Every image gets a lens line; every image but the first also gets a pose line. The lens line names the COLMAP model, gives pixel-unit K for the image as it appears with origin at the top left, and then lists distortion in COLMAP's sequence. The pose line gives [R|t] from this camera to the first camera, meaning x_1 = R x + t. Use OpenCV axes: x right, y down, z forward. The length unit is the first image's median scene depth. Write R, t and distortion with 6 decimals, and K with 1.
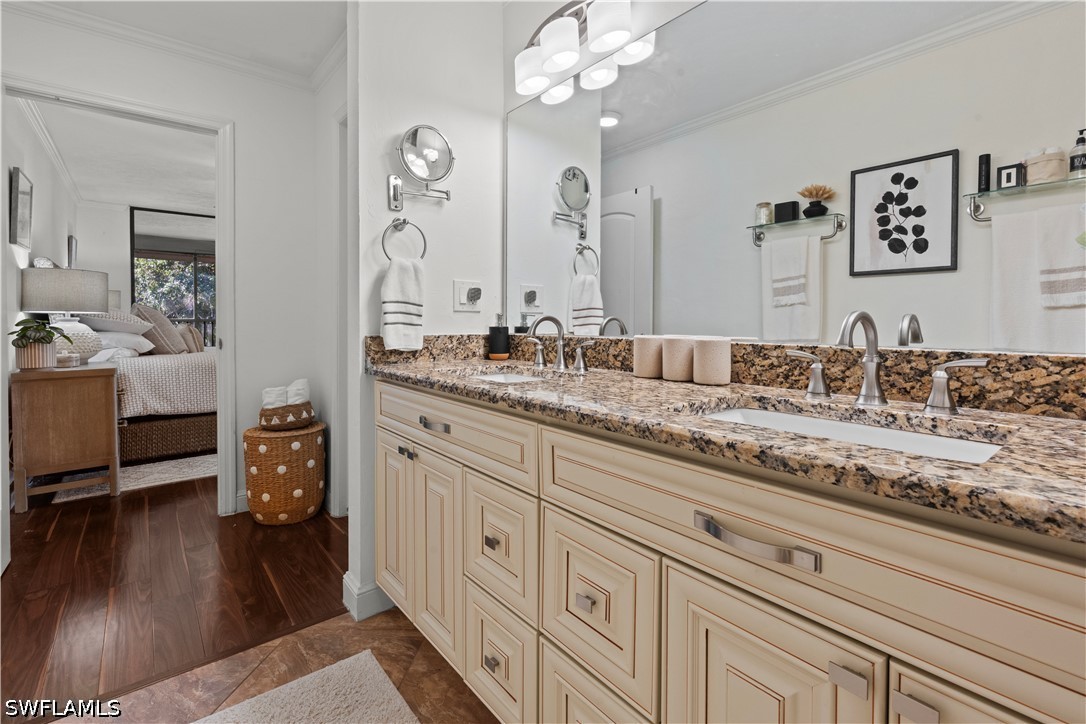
lens RADIAL K [[490.6, 0, 534.2], [0, 490.6, 327.8], [0, 0, 1]] dist [-0.002027, -0.000034]
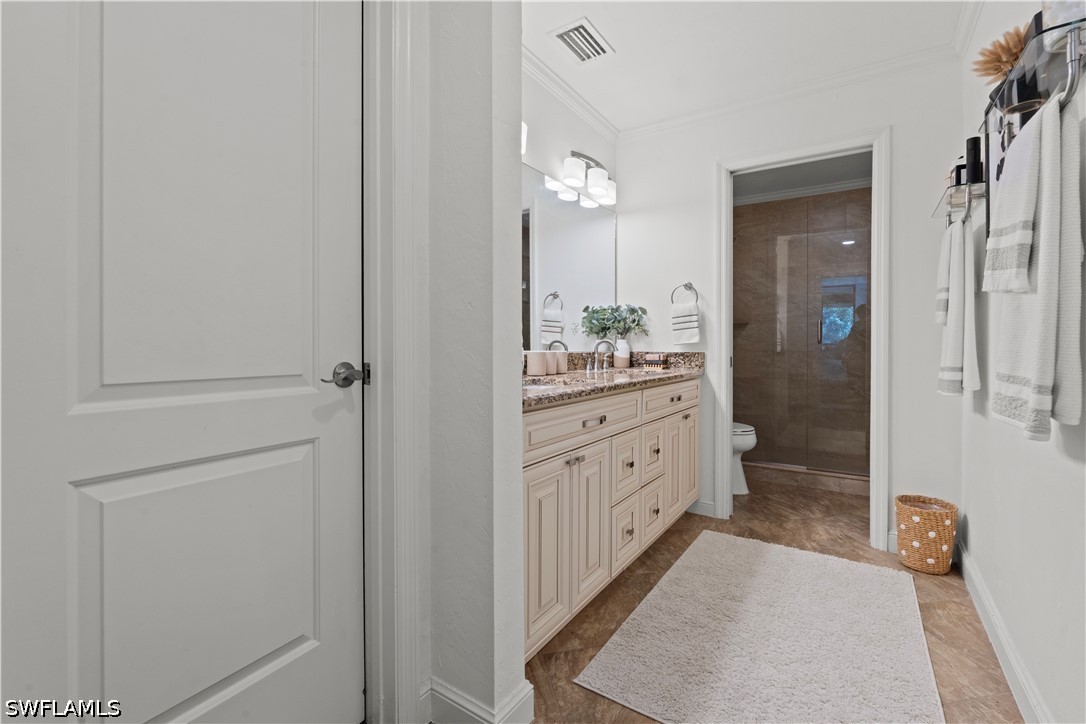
lens RADIAL K [[490.6, 0, 539.0], [0, 490.6, 346.0], [0, 0, 1]] dist [-0.002027, -0.000034]
pose [[-0.308922, -0.008408, 0.951050, -0.927095], [0.008155, 0.999901, 0.011489, -0.014162], [-0.951052, 0.011305, -0.308823, 1.021268]]
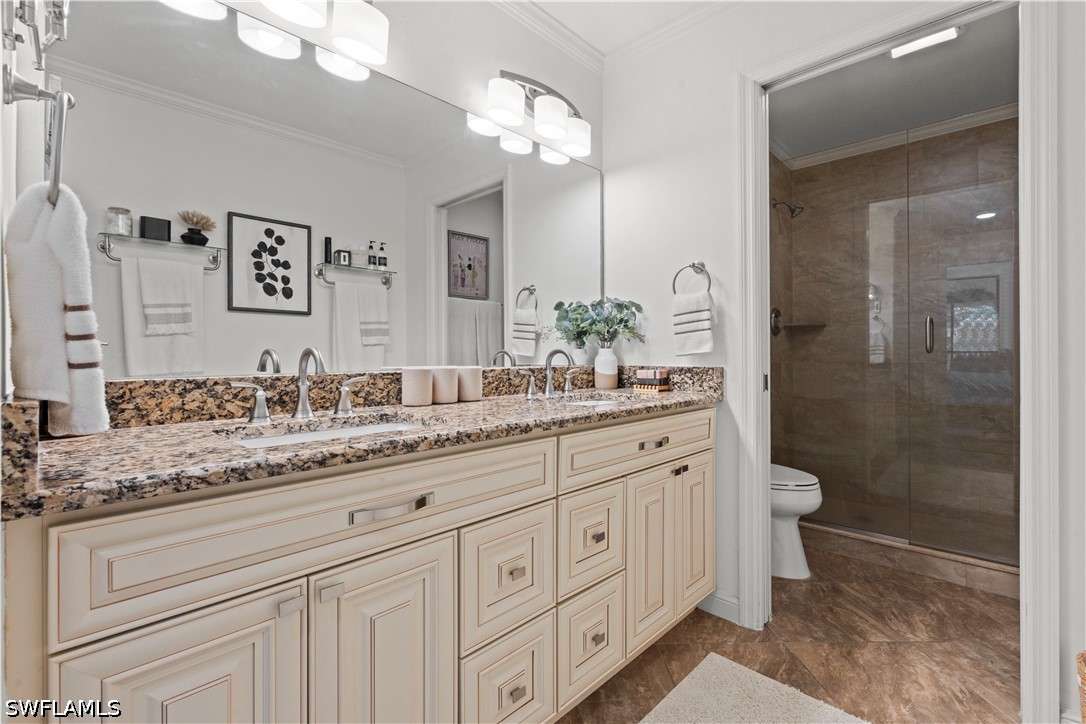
lens RADIAL K [[490.6, 0, 536.4], [0, 490.6, 352.7], [0, 0, 1]] dist [-0.002027, -0.000034]
pose [[-0.126719, -0.002263, 0.991936, -0.591679], [0.013975, 0.999894, 0.004067, -0.011817], [-0.991840, 0.014378, -0.126674, 0.584907]]
